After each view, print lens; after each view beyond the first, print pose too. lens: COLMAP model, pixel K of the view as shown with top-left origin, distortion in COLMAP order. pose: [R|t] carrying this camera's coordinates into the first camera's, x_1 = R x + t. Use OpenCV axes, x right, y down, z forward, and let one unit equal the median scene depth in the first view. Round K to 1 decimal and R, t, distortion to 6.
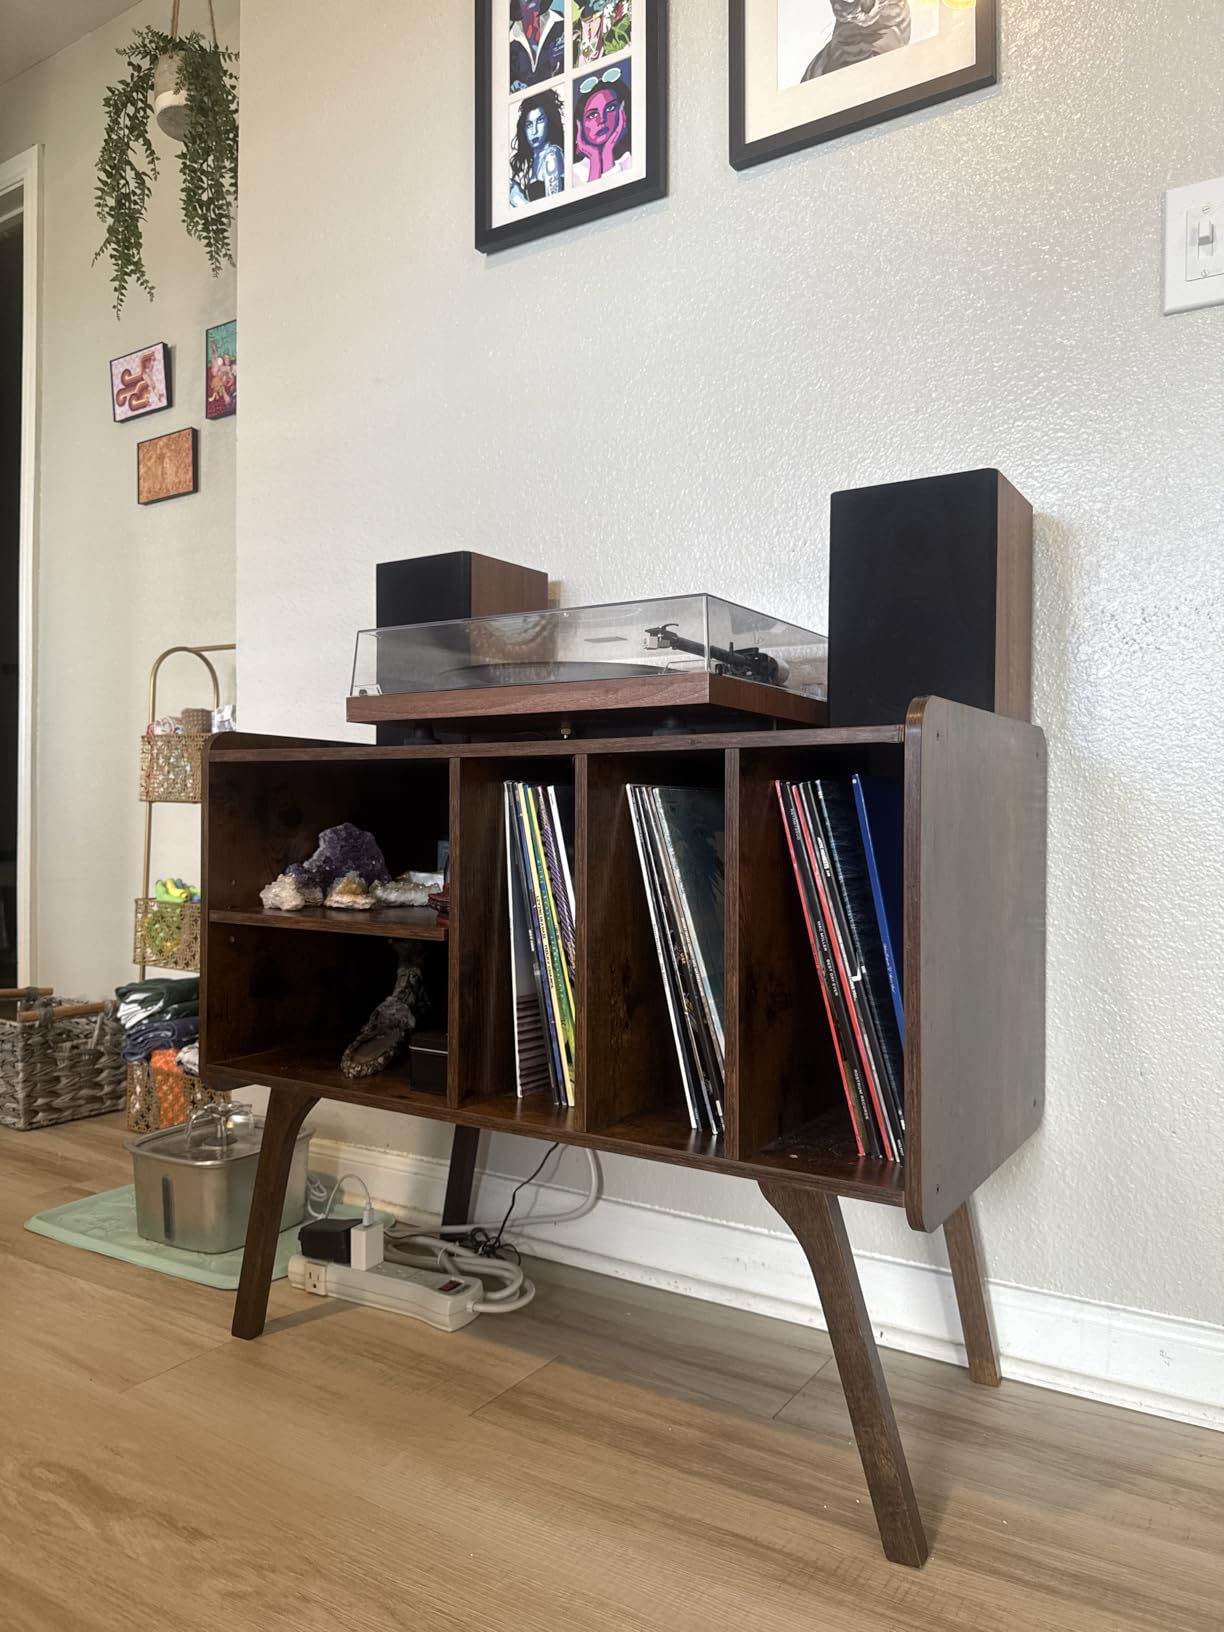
lens RADIAL K [[1150.3, 0, 602.9], [0, 1150.3, 823.4], [0, 0, 1]] dist [0.008325, -0.000141]
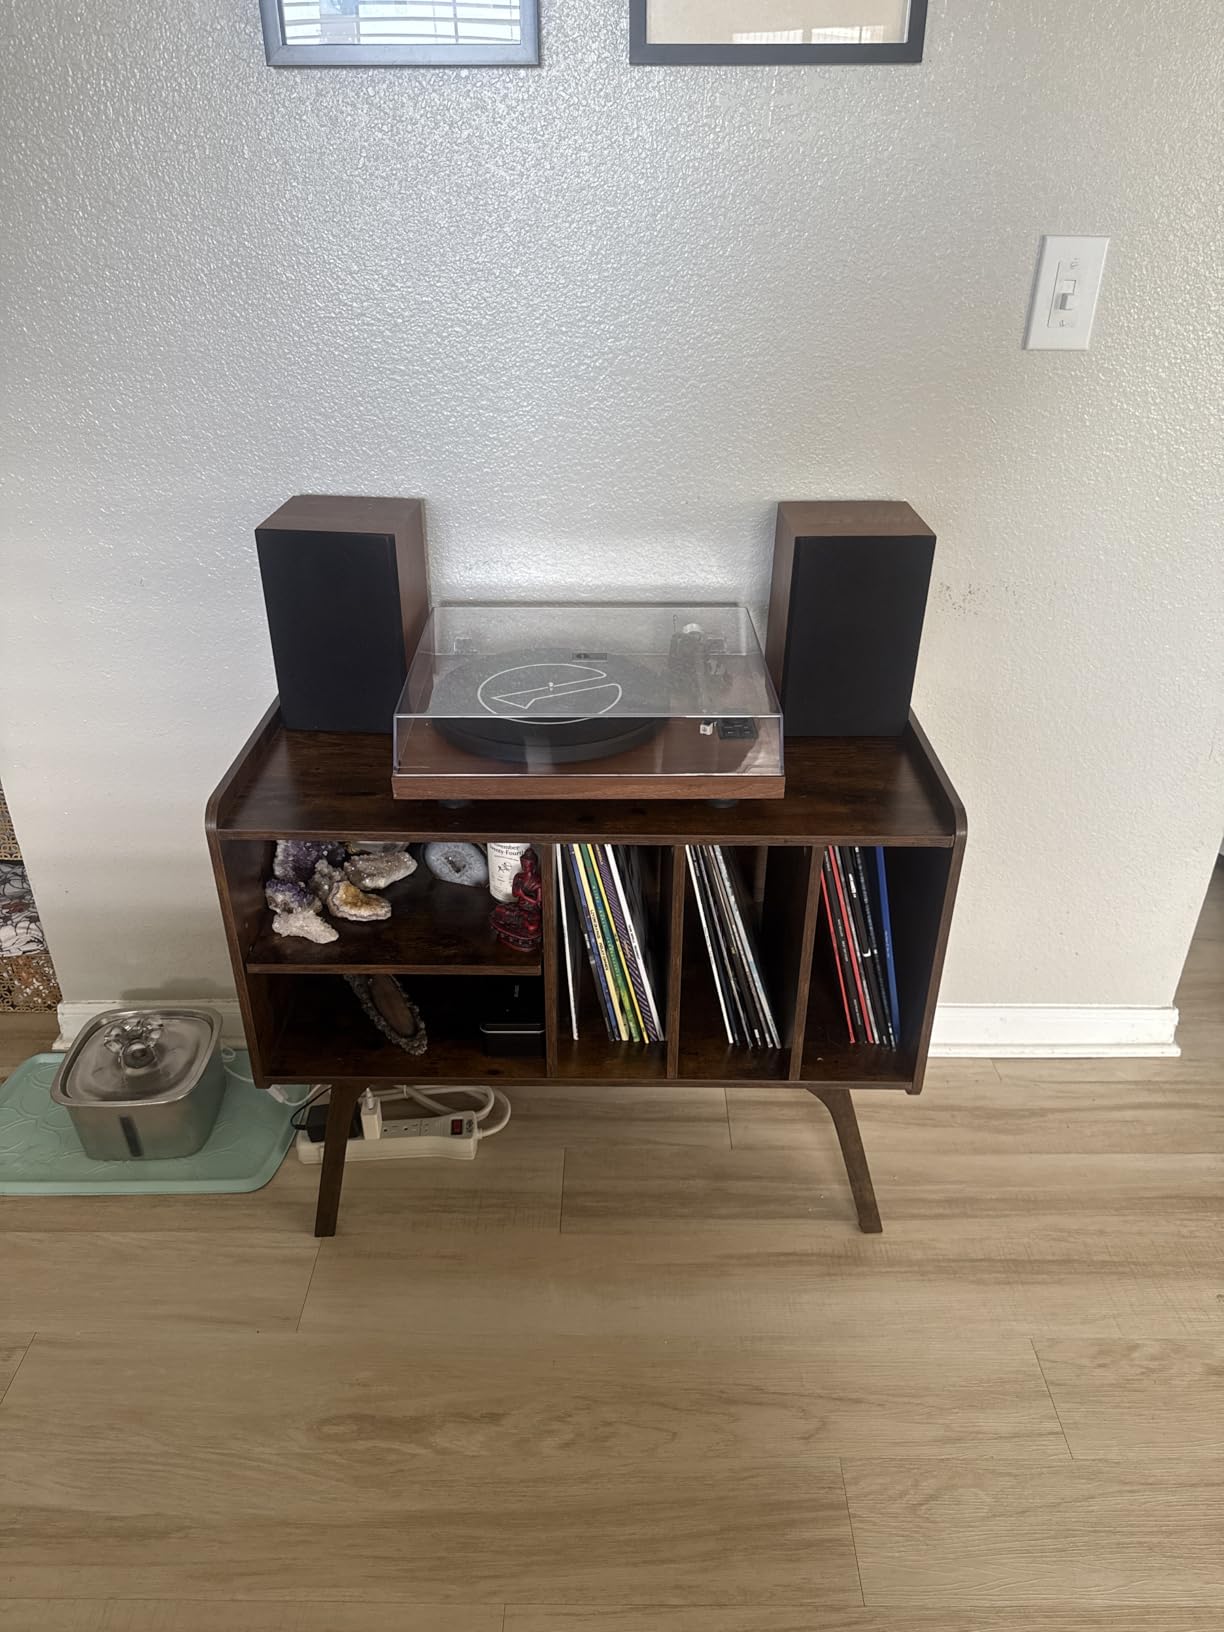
lens RADIAL K [[1150.3, 0, 615.7], [0, 1150.3, 806.4], [0, 0, 1]] dist [0.008325, -0.000141]
pose [[0.844486, -0.261750, 0.467258, -0.600553], [-0.002107, 0.870808, 0.491619, -0.657815], [-0.535573, -0.416150, 0.734834, 0.147313]]
